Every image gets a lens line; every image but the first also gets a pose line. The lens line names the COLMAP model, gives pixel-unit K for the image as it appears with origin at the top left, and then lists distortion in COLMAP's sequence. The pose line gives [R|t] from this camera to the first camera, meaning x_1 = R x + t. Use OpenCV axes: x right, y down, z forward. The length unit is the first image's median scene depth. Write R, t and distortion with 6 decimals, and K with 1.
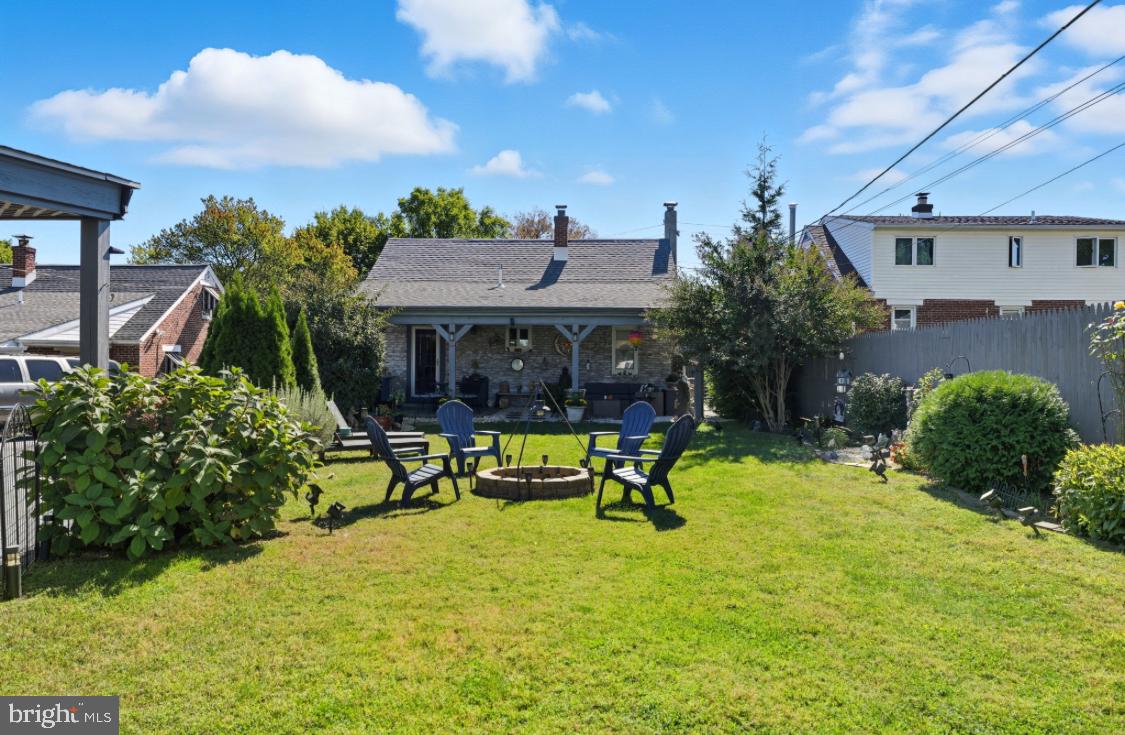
lens RADIAL K [[674.8, 0, 562.5], [0, 674.8, 367.5], [0, 0, 1]] dist [-0.003173, -0.002843]
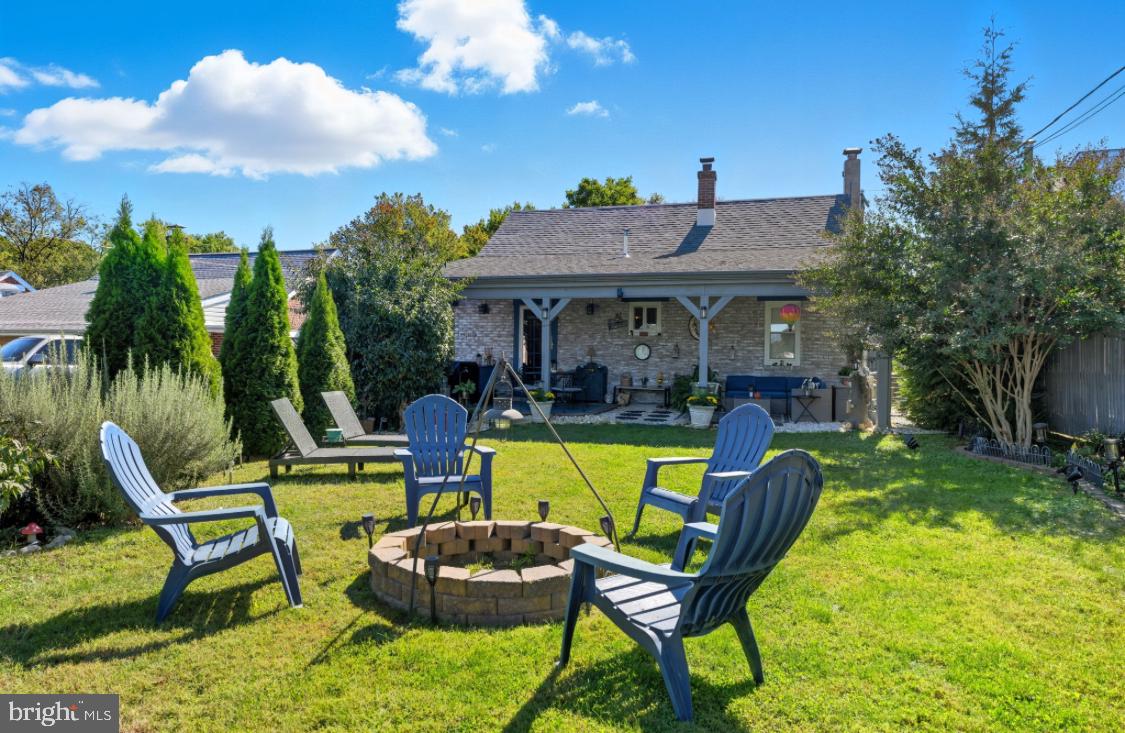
lens RADIAL K [[674.8, 0, 562.5], [0, 674.8, 366.5], [0, 0, 1]] dist [-0.003173, -0.002843]
pose [[0.966487, 0.011218, -0.256470, 0.059538], [-0.009546, 0.999924, 0.007762, 0.009802], [0.256538, -0.005053, 0.966521, 0.240259]]
